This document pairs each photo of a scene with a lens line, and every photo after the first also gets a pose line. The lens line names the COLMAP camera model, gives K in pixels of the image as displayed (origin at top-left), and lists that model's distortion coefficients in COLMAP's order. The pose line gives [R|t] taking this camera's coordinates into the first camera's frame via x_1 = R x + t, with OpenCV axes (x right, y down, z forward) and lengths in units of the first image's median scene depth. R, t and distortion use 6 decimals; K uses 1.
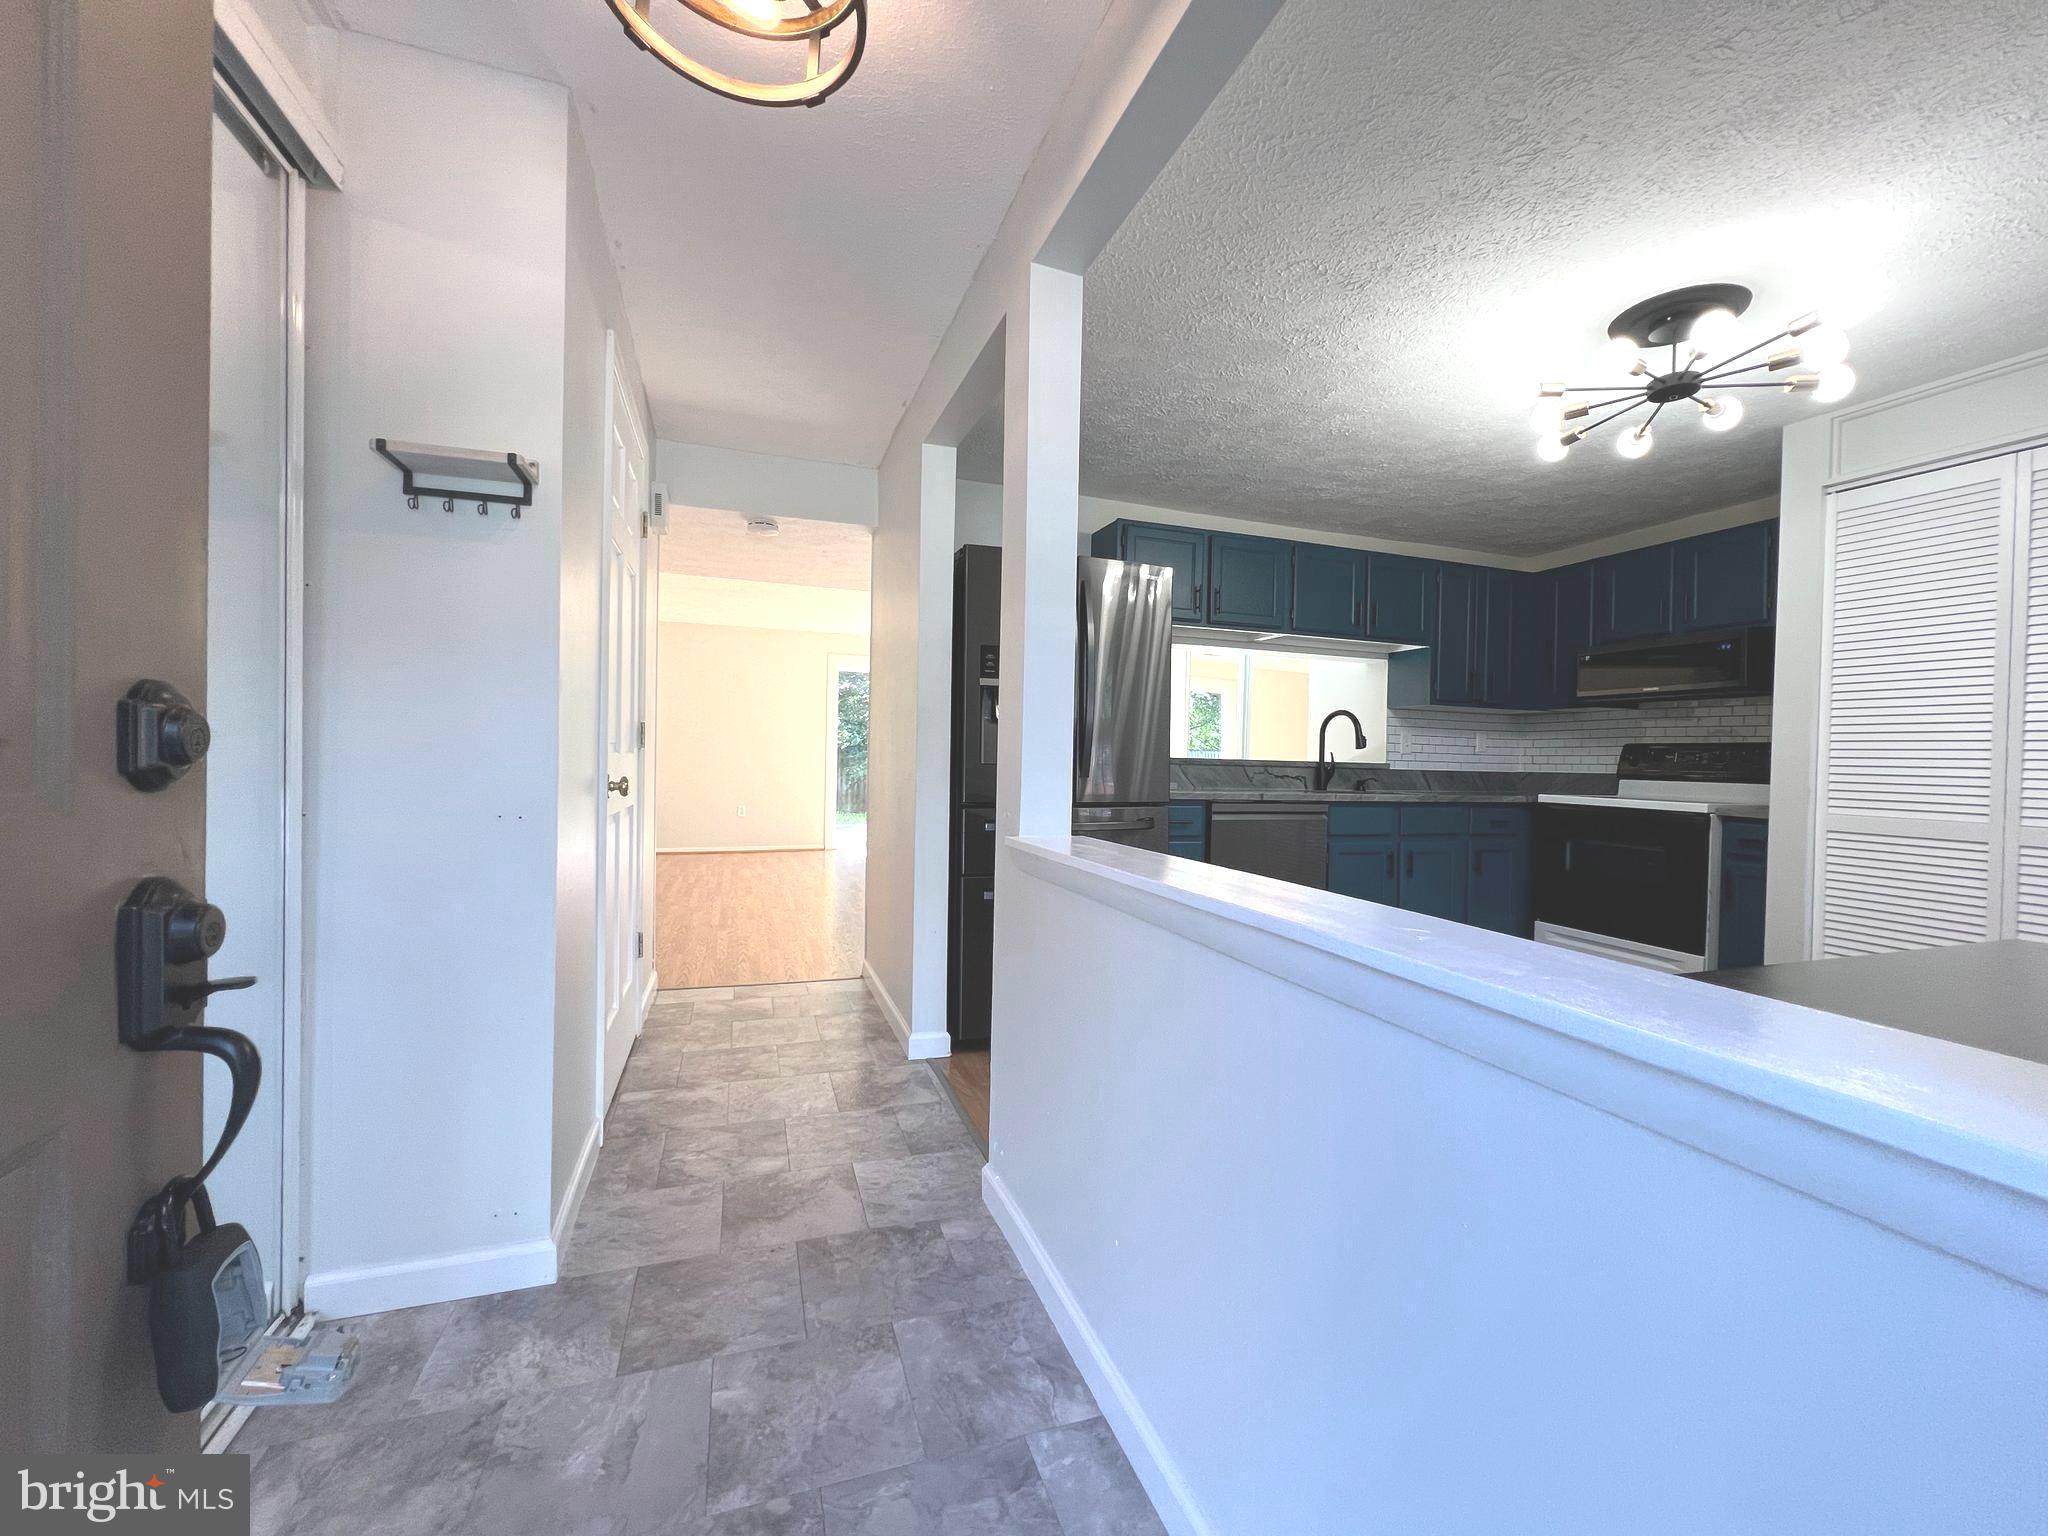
lens RADIAL K [[819.5, 0, 1023.6], [0, 819.5, 763.5], [0, 0, 1]] dist [-0.002387, 0.000676]
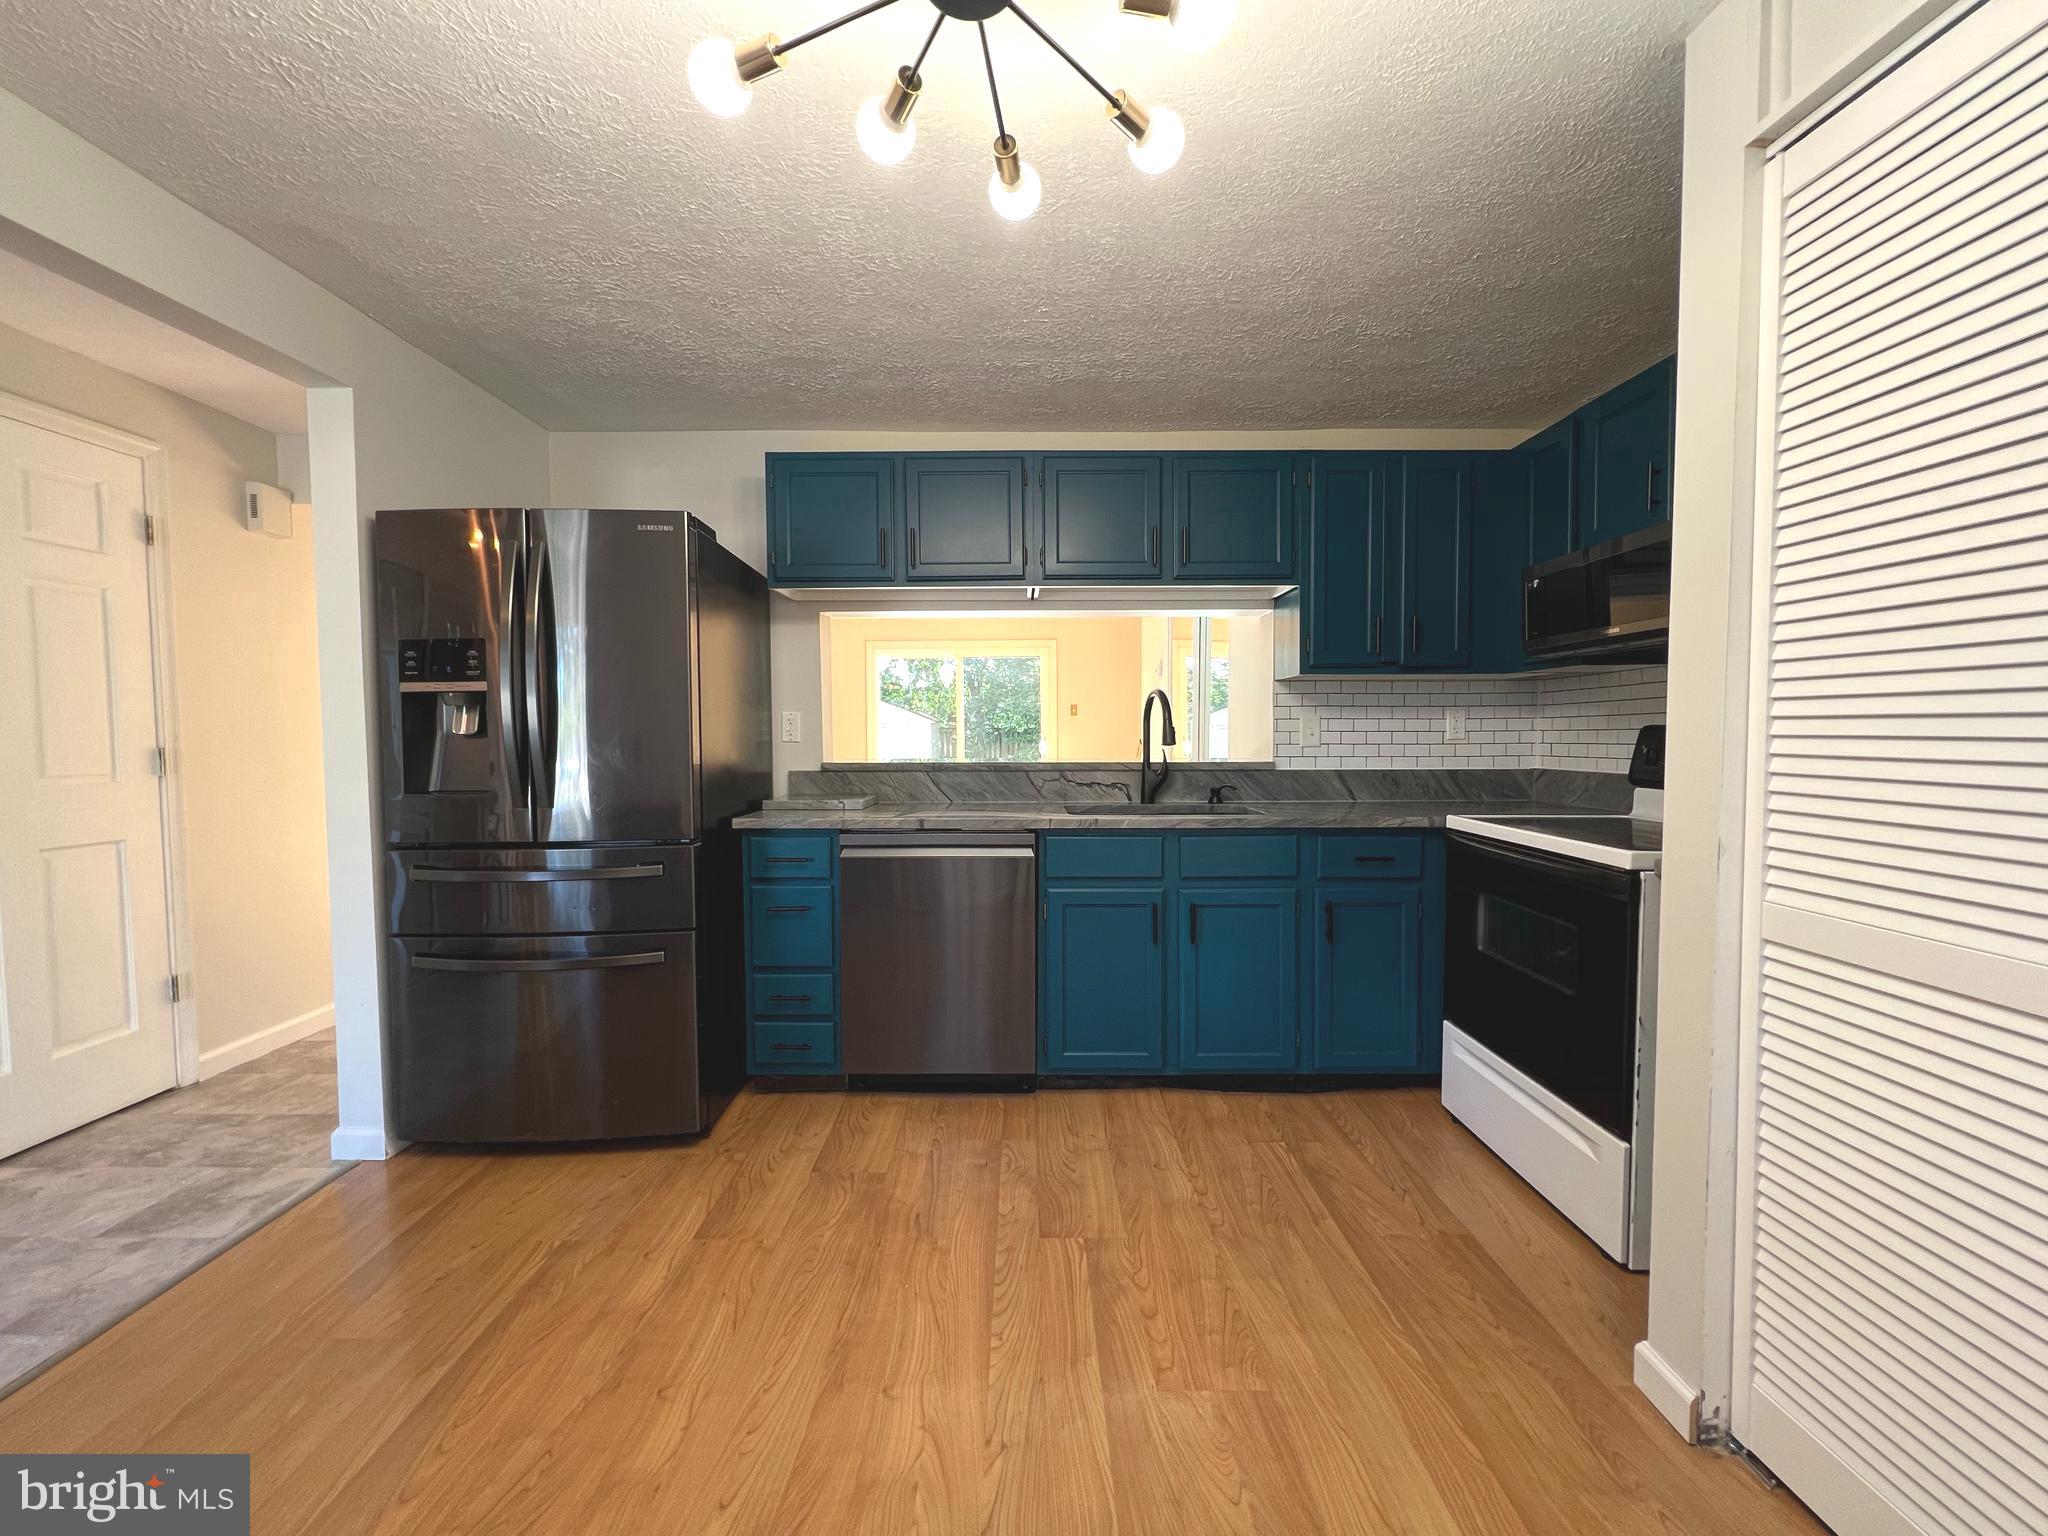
lens RADIAL K [[819.5, 0, 1023.6], [0, 819.5, 763.5], [0, 0, 1]] dist [-0.002387, 0.000676]
pose [[0.944090, -0.014120, -0.329386, 0.535077], [0.023851, 0.999390, 0.025522, -0.023651], [0.328825, -0.031951, 0.943850, 0.324637]]
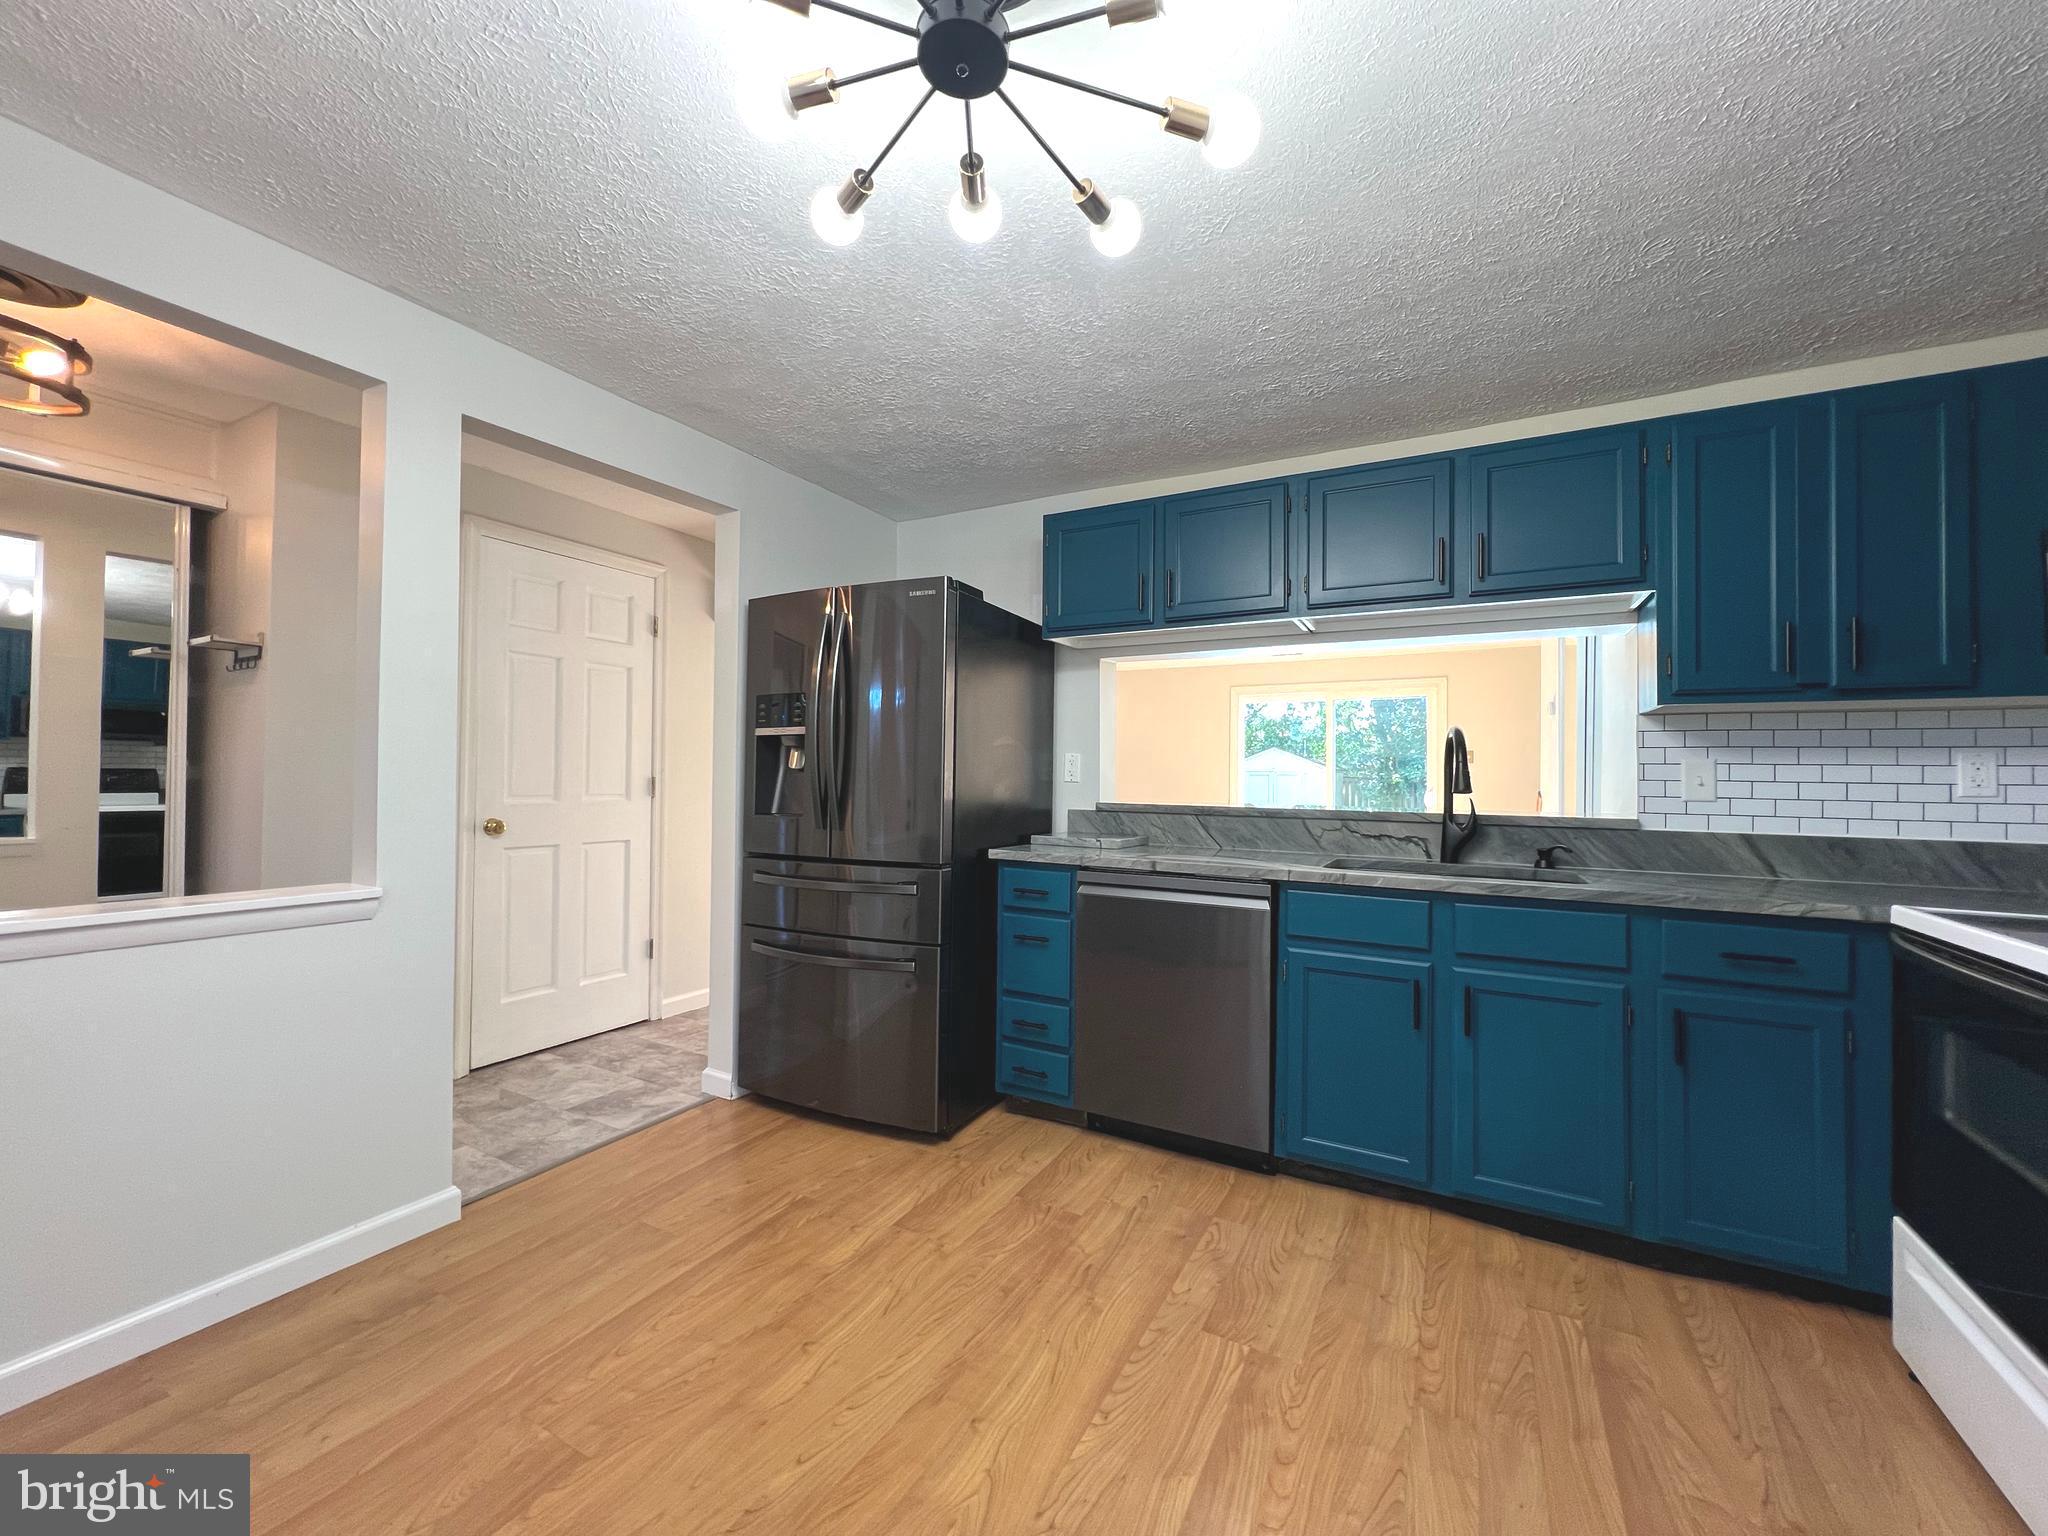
lens RADIAL K [[819.5, 0, 1023.6], [0, 819.5, 763.5], [0, 0, 1]] dist [-0.002387, 0.000676]
pose [[0.672110, -0.026429, -0.739980, 0.644526], [-0.002605, 0.999272, -0.038055, -0.016619], [0.740447, 0.027505, 0.671552, 0.400999]]
